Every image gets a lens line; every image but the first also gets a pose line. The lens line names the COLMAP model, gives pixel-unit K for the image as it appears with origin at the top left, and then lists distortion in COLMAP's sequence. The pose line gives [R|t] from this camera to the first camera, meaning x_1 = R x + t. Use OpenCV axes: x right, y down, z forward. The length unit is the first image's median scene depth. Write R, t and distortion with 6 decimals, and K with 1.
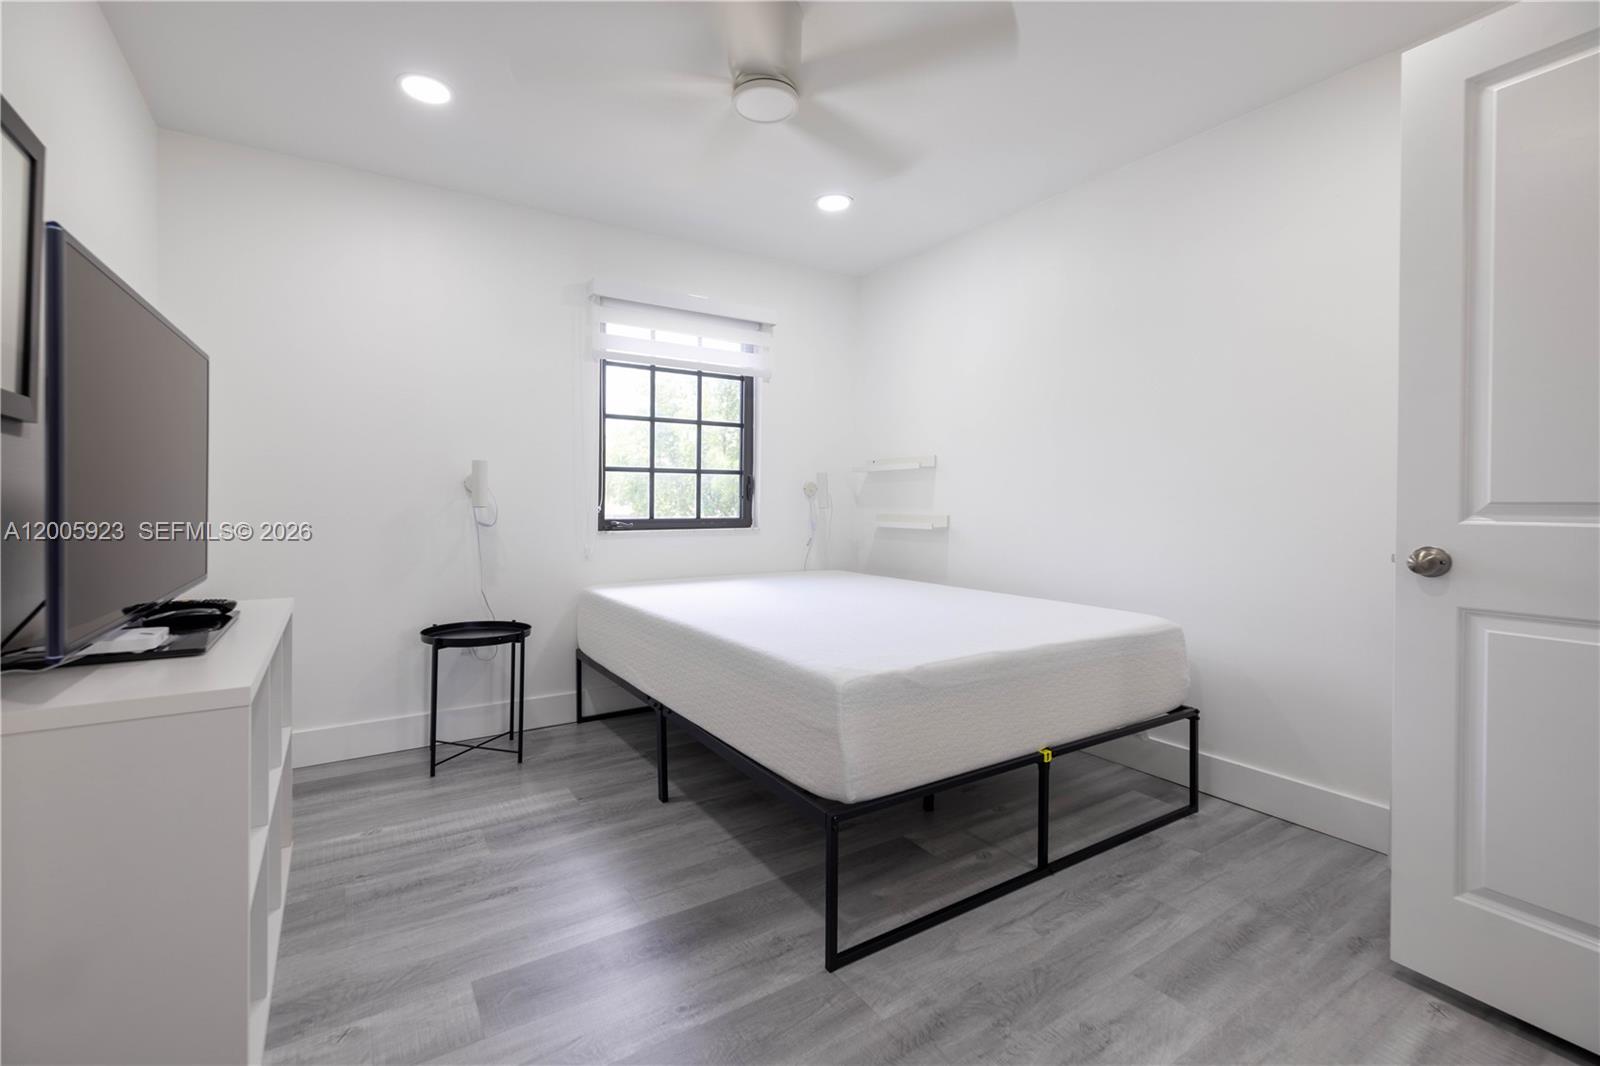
lens RADIAL K [[689.5, 0, 789.0], [0, 689.5, 506.3], [0, 0, 1]] dist [-0.005388, -0.000503]
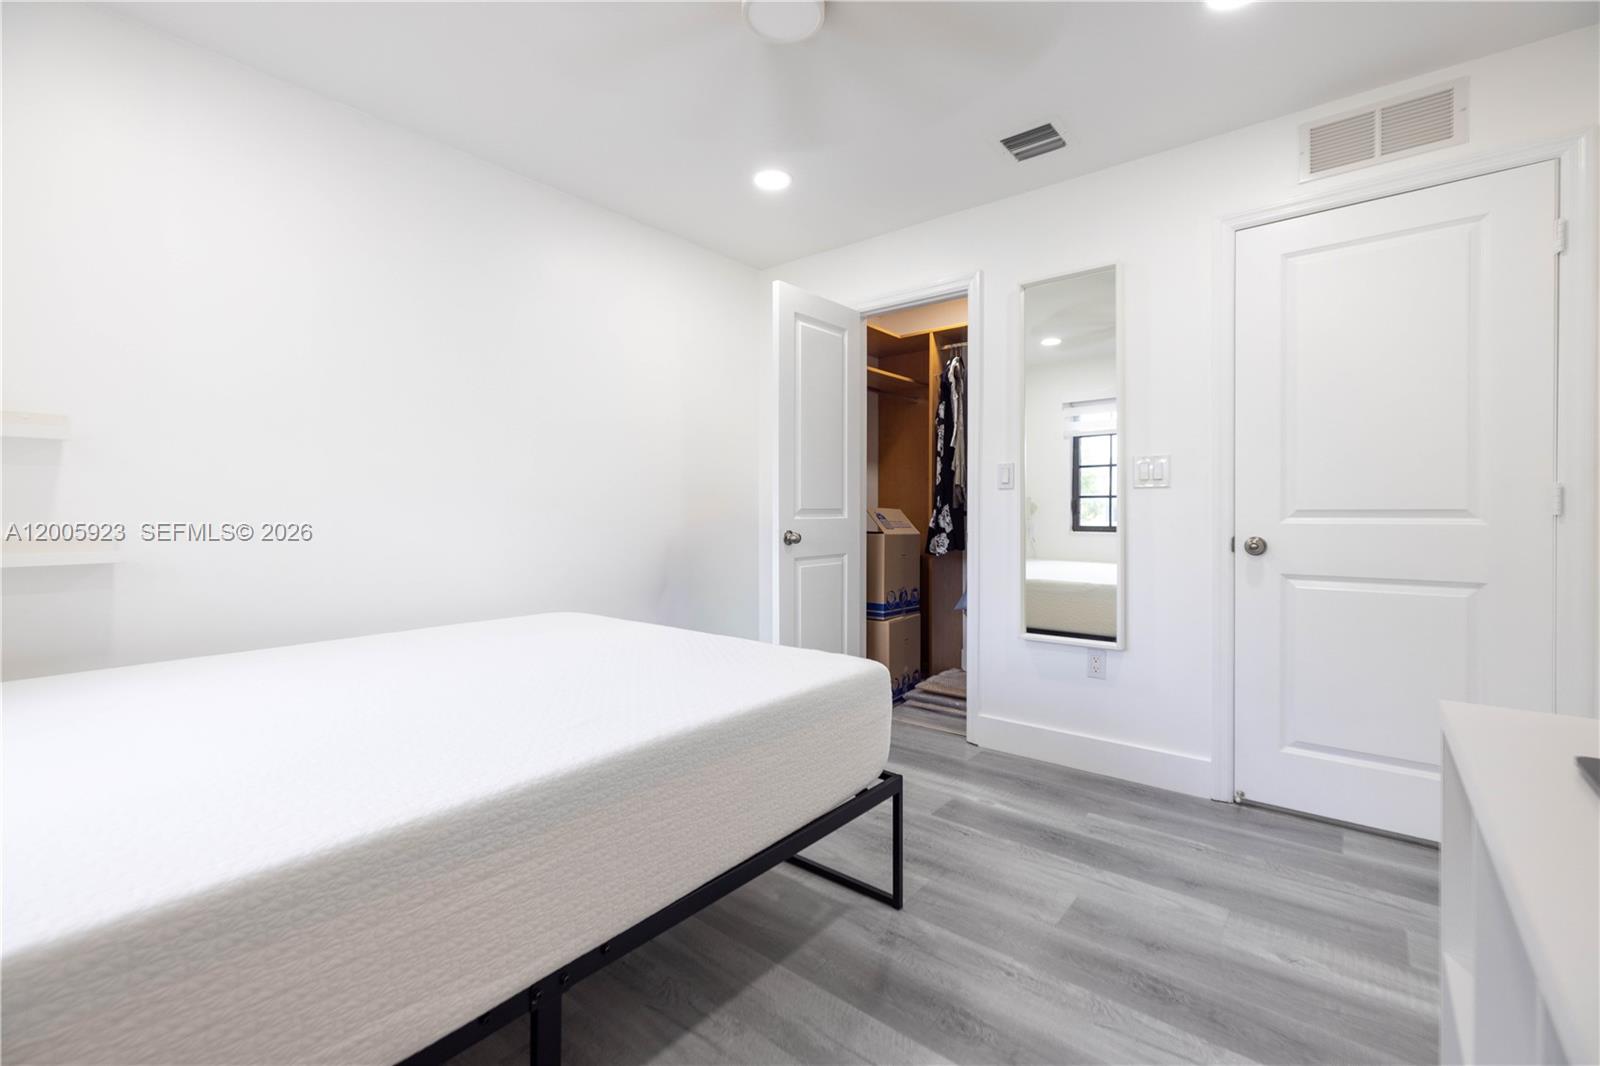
lens RADIAL K [[689.5, 0, 799.2], [0, 689.5, 523.8], [0, 0, 1]] dist [-0.005388, -0.000503]
pose [[-0.311646, -0.030257, 0.949716, -1.009211], [-0.000087, 0.999494, 0.031814, -0.027311], [-0.950198, 0.009833, -0.311491, 1.549703]]
